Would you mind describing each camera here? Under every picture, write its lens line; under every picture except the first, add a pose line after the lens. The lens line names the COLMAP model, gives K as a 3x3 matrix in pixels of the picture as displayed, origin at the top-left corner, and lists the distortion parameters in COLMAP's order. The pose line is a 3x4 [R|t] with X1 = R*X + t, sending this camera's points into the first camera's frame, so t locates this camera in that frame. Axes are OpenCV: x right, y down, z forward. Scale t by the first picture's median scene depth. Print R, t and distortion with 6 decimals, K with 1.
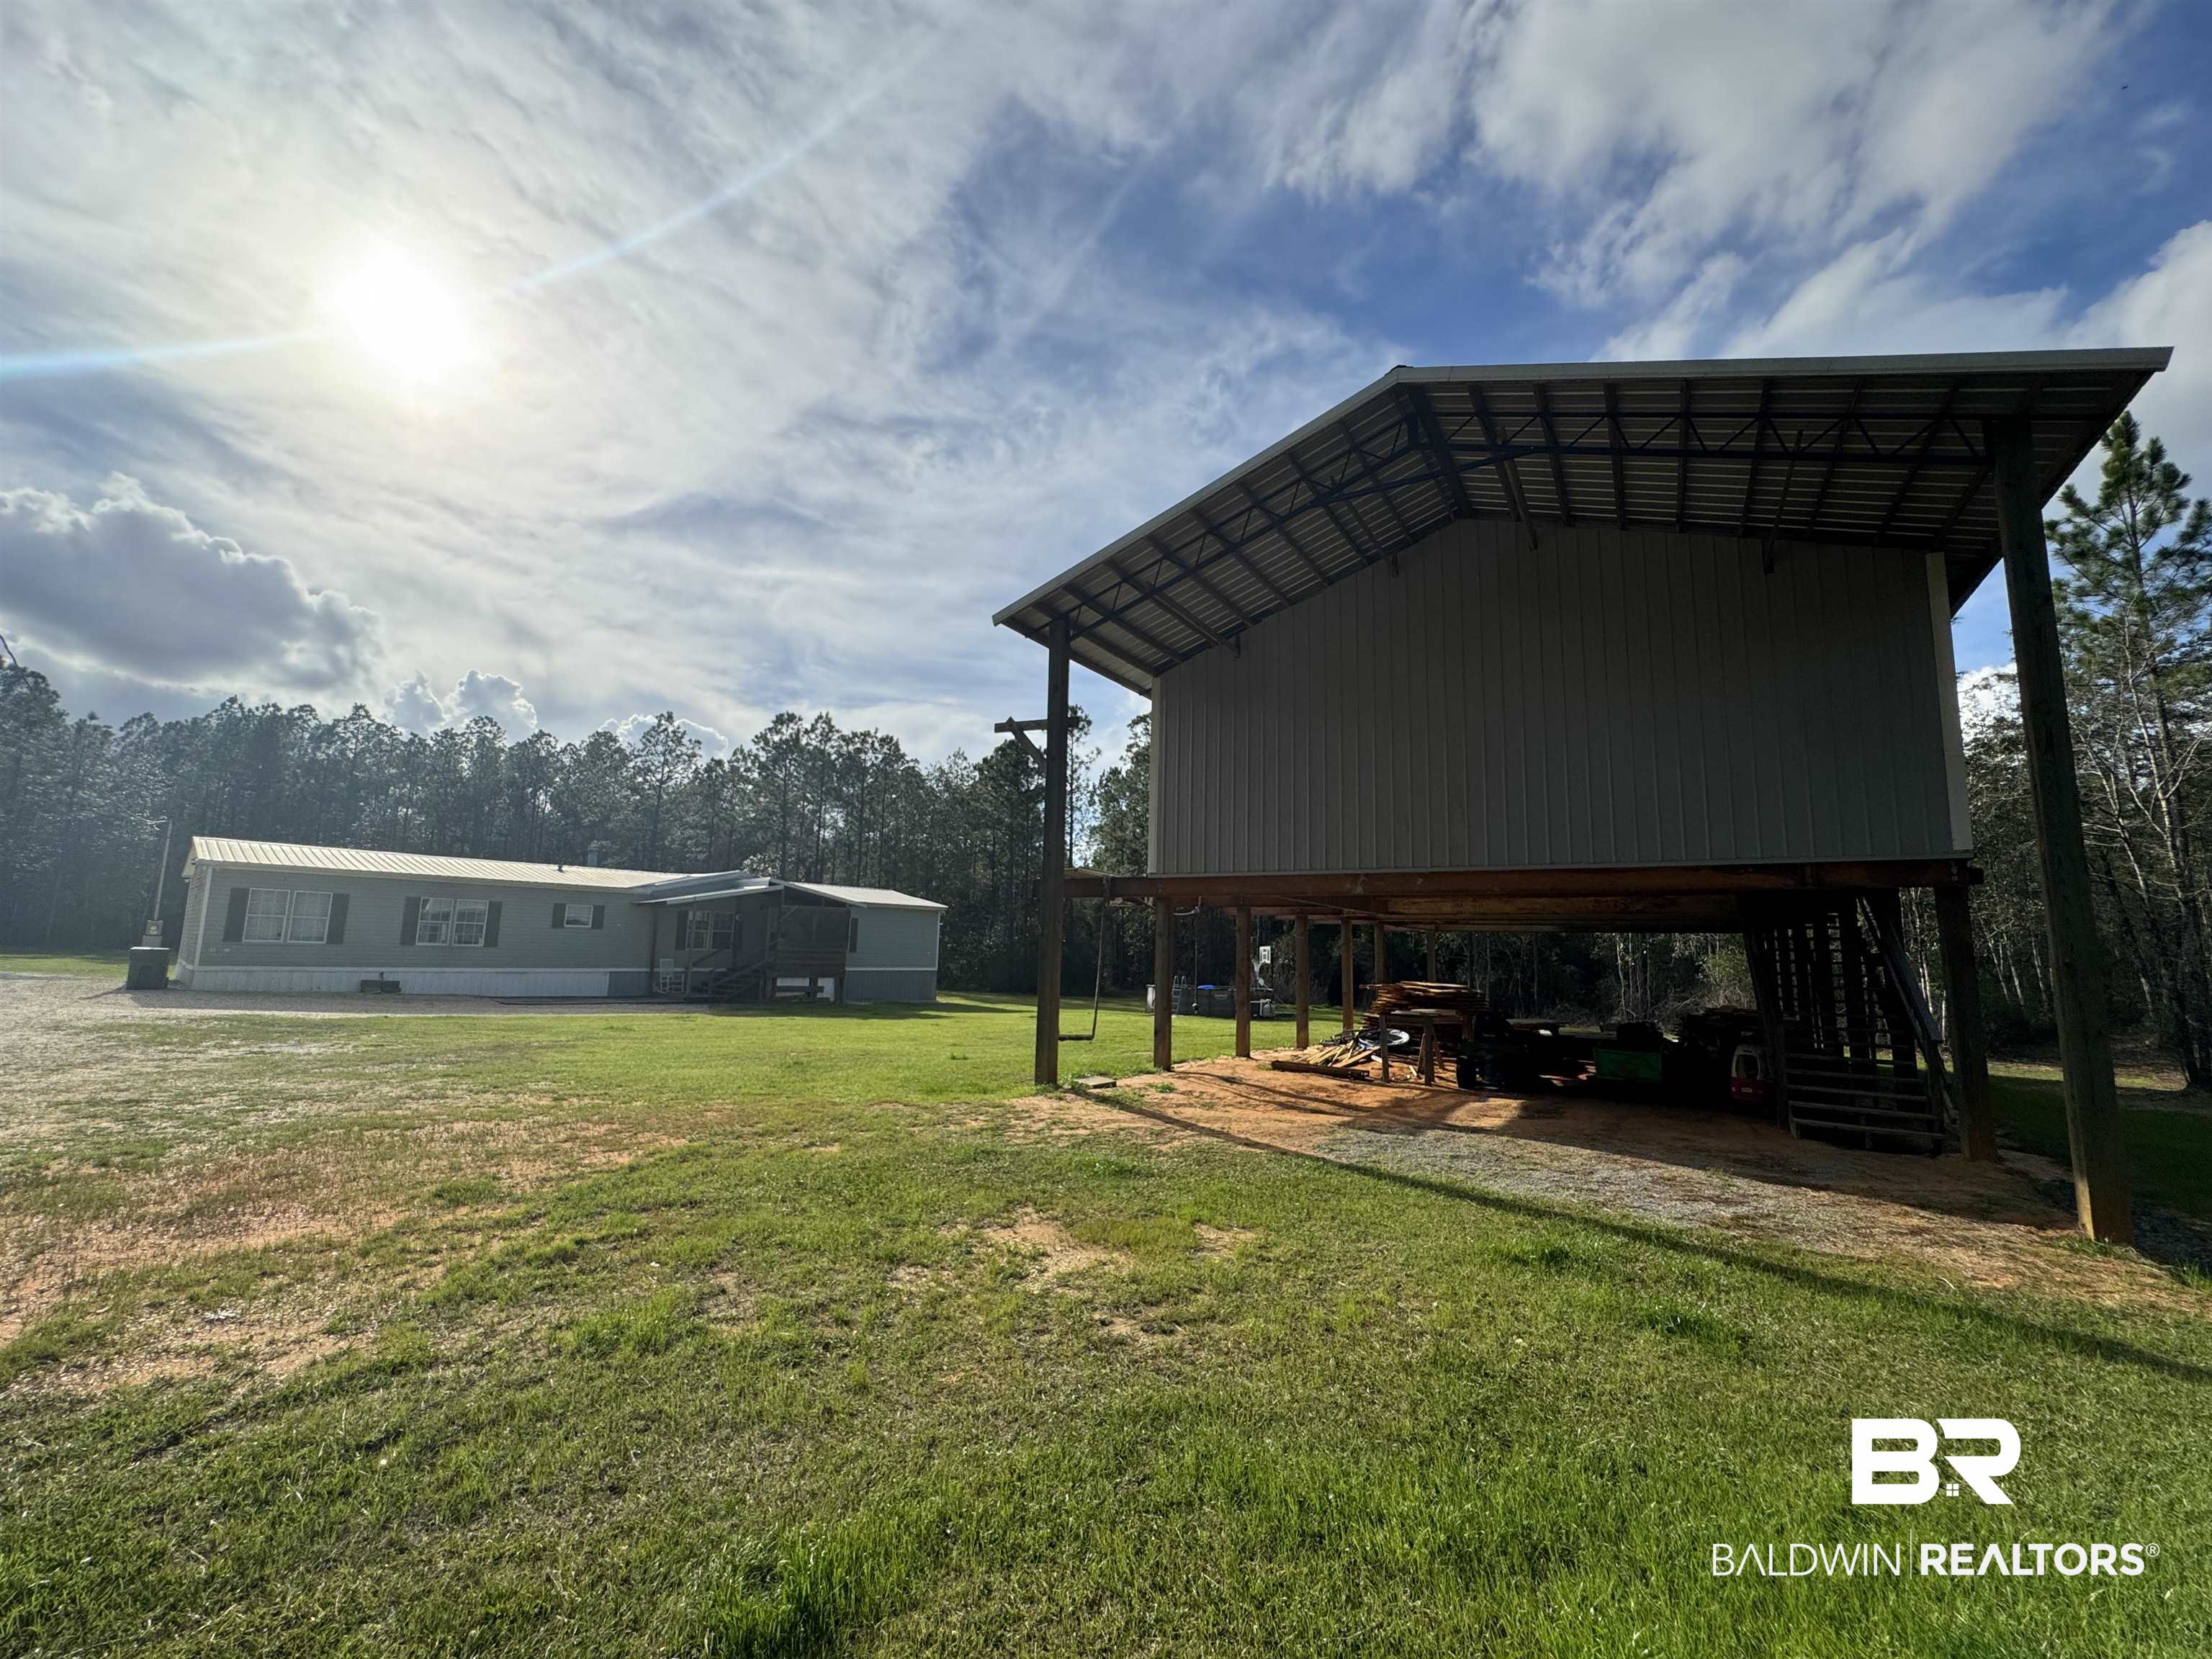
lens RADIAL K [[923.2, 0, 1099.9], [0, 923.2, 827.0], [0, 0, 1]] dist [-0.002303, 0.000134]
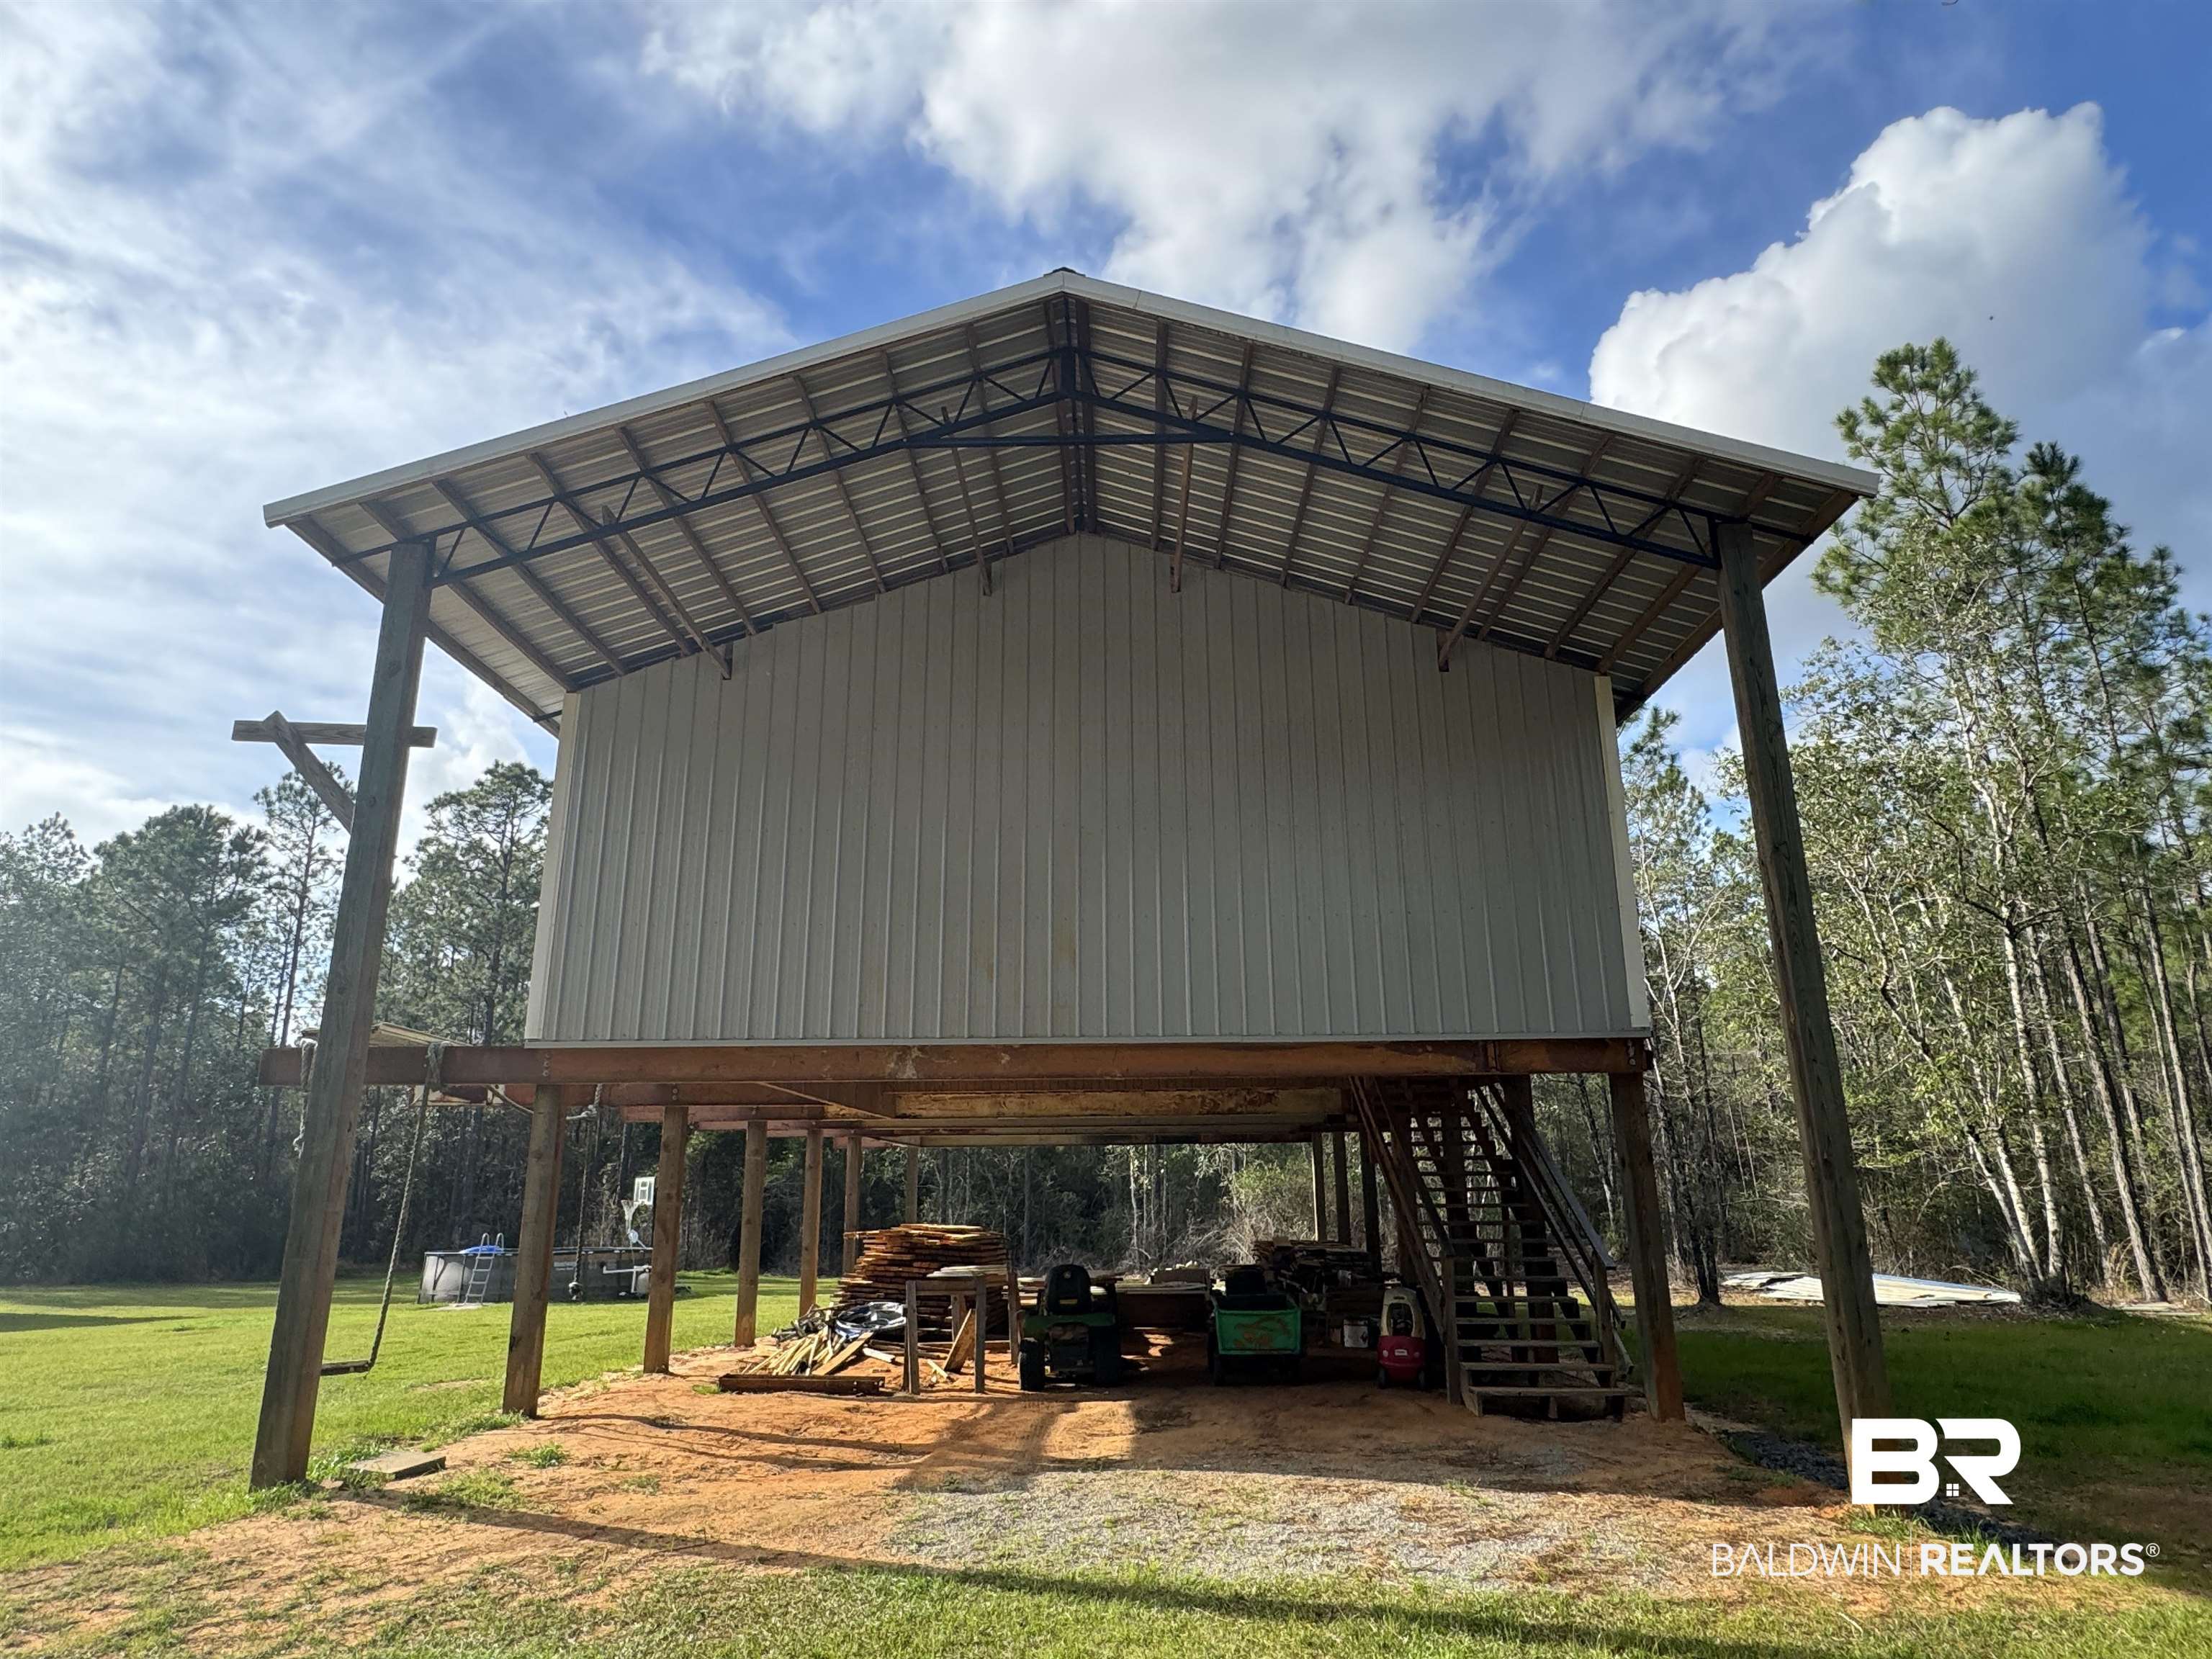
lens RADIAL K [[1298.3, 0, 1107.3], [0, 1298.3, 836.9], [0, 0, 1]] dist [-0.001181, 0.000424]
pose [[0.852796, 0.105722, 0.511432, -0.061382], [-0.039653, 0.989576, -0.138444, 0.024935], [-0.520737, 0.097785, 0.848099, 0.166919]]
